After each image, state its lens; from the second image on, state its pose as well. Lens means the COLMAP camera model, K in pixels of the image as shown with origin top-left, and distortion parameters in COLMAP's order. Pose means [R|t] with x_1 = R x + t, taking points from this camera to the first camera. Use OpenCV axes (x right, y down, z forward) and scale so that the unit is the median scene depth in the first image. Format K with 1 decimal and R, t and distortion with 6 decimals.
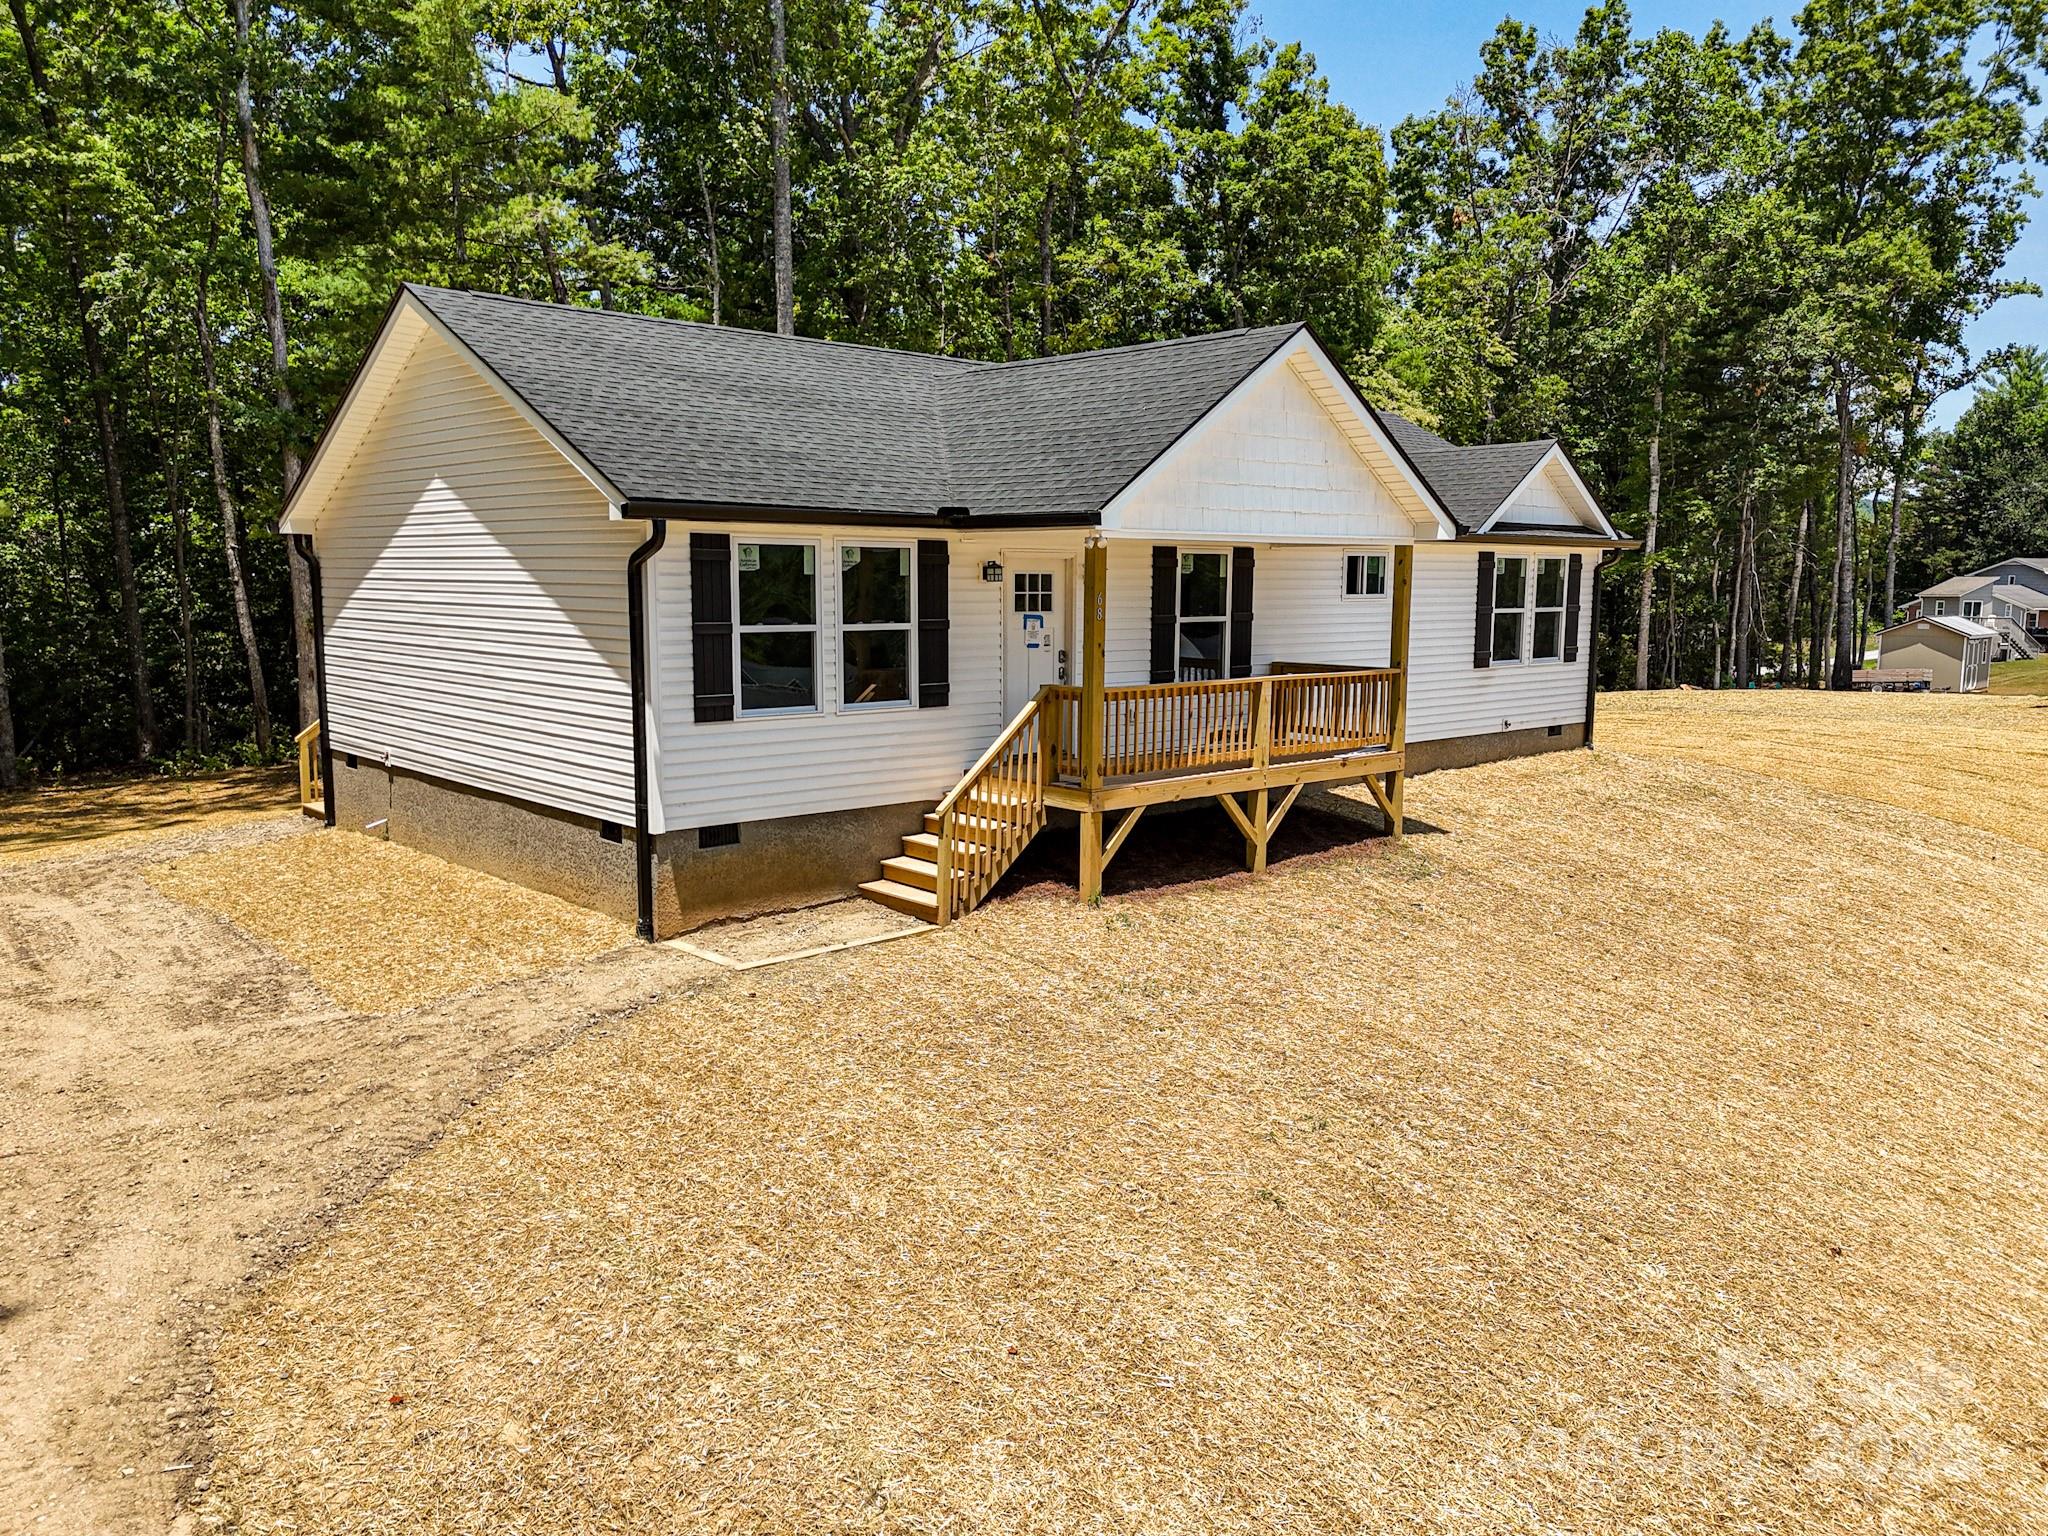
lens RADIAL K [[1504.6, 0, 1022.8], [0, 1504.6, 765.6], [0, 0, 1]] dist [0.080061, -0.080114]
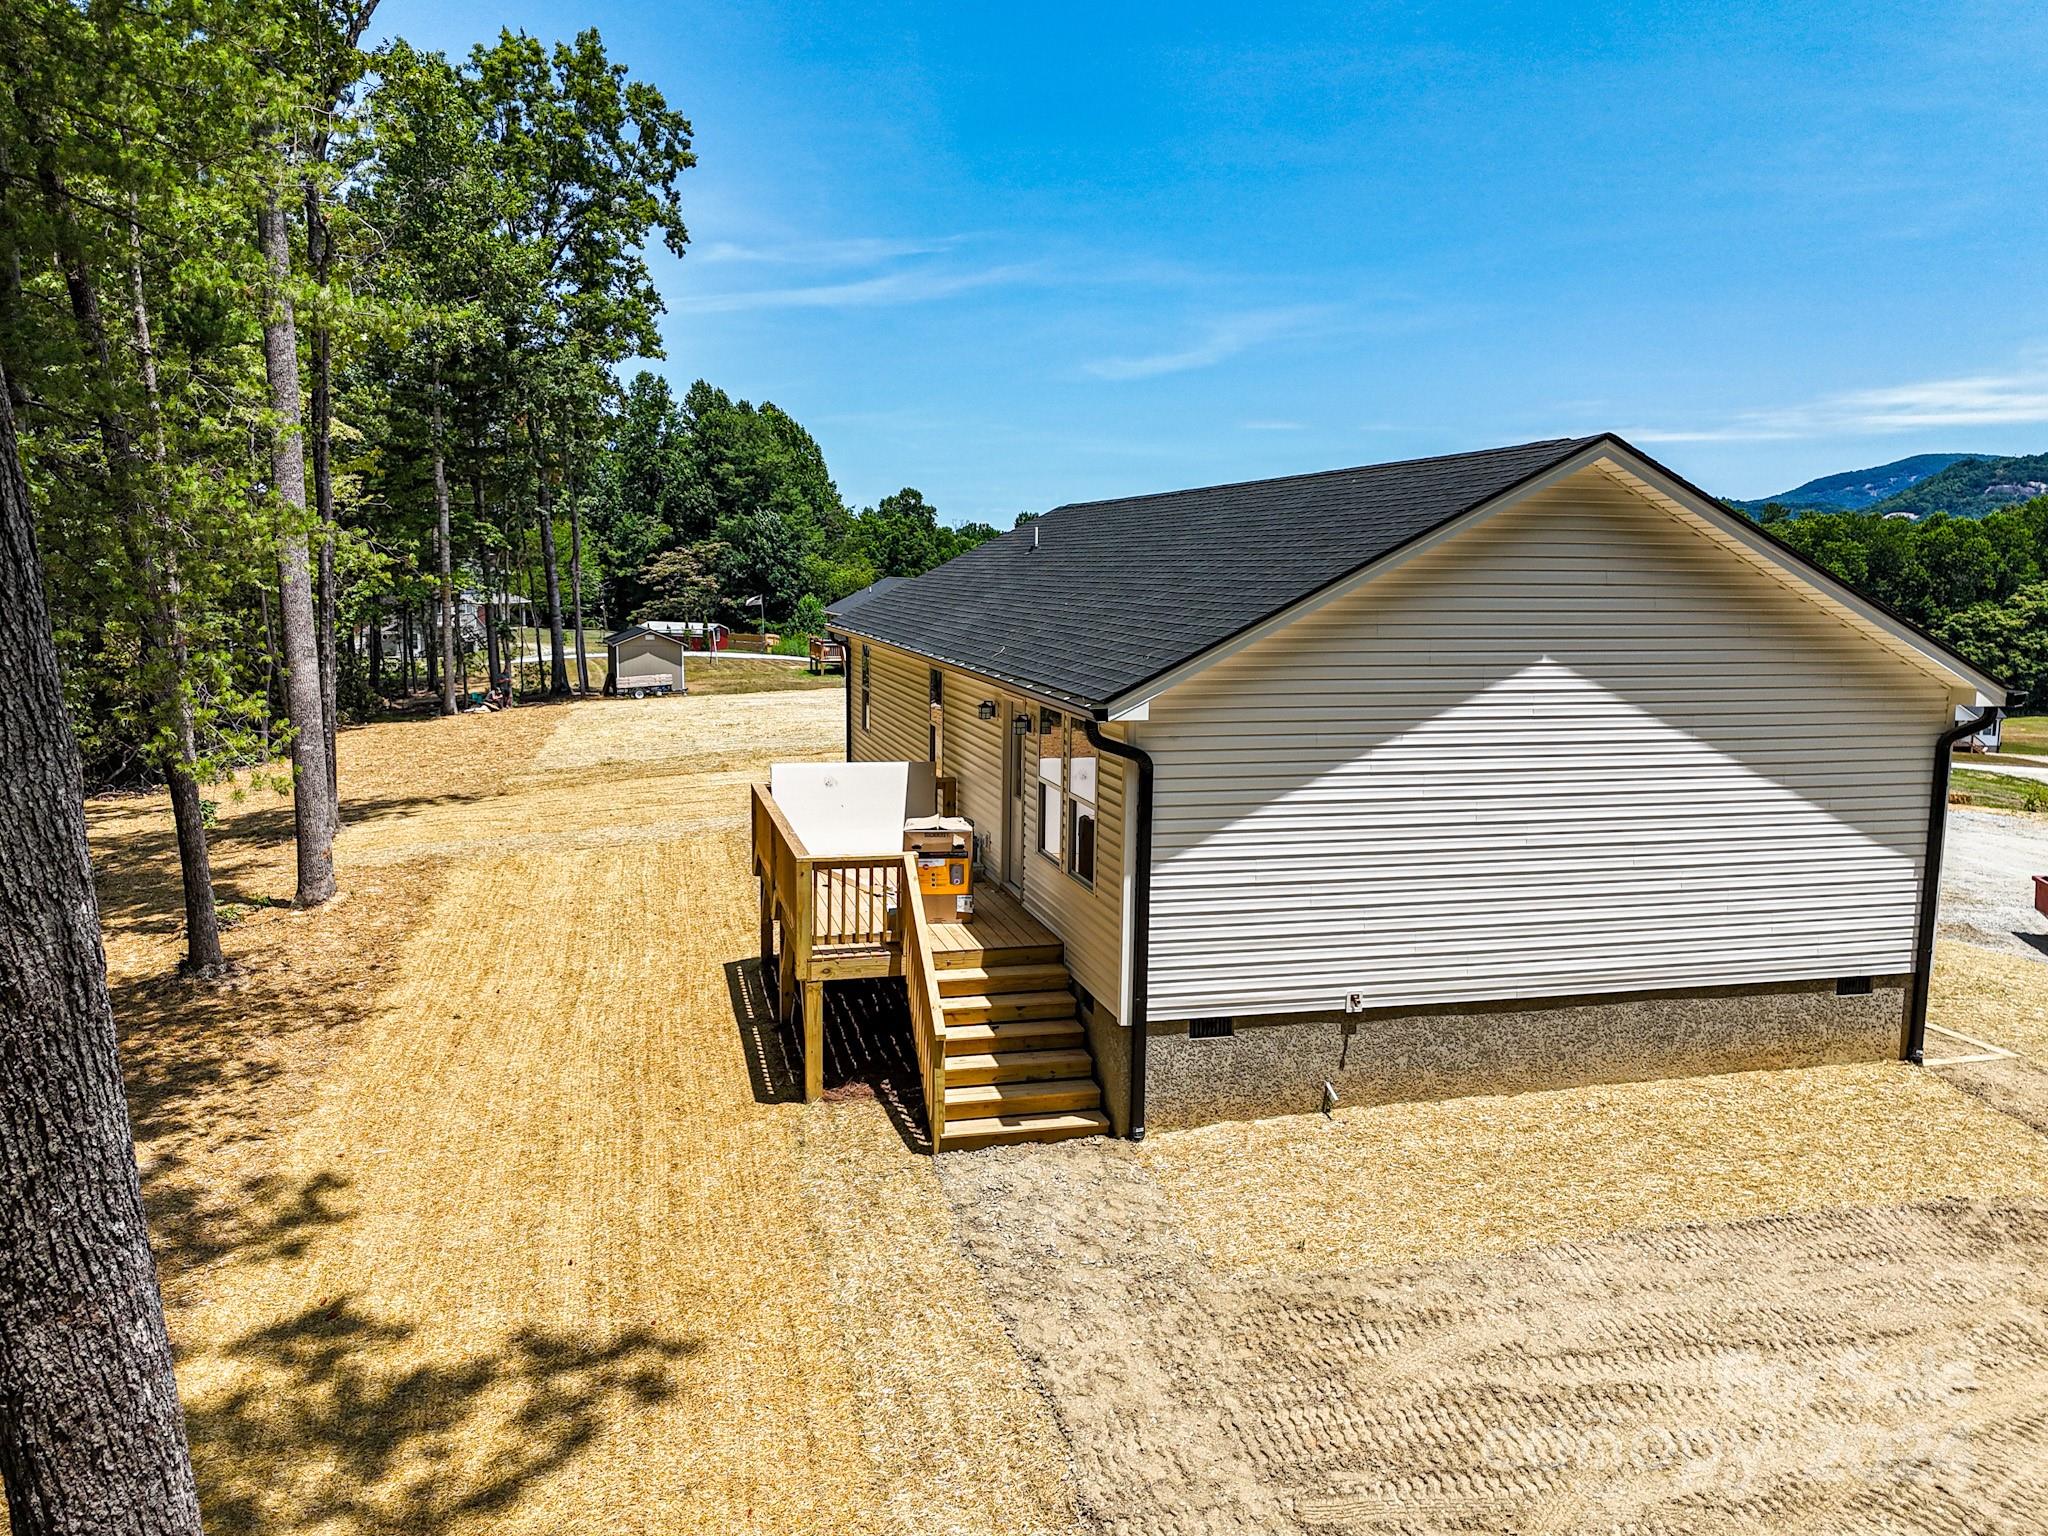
lens RADIAL K [[1504.6, 0, 1026.1], [0, 1504.6, 765.7], [0, 0, 1]] dist [0.080061, -0.080114]
pose [[0.457602, -0.116278, 0.881521, -1.381153], [0.102078, 0.991727, 0.077826, -0.239726], [-0.883278, 0.054371, 0.465686, 0.932976]]
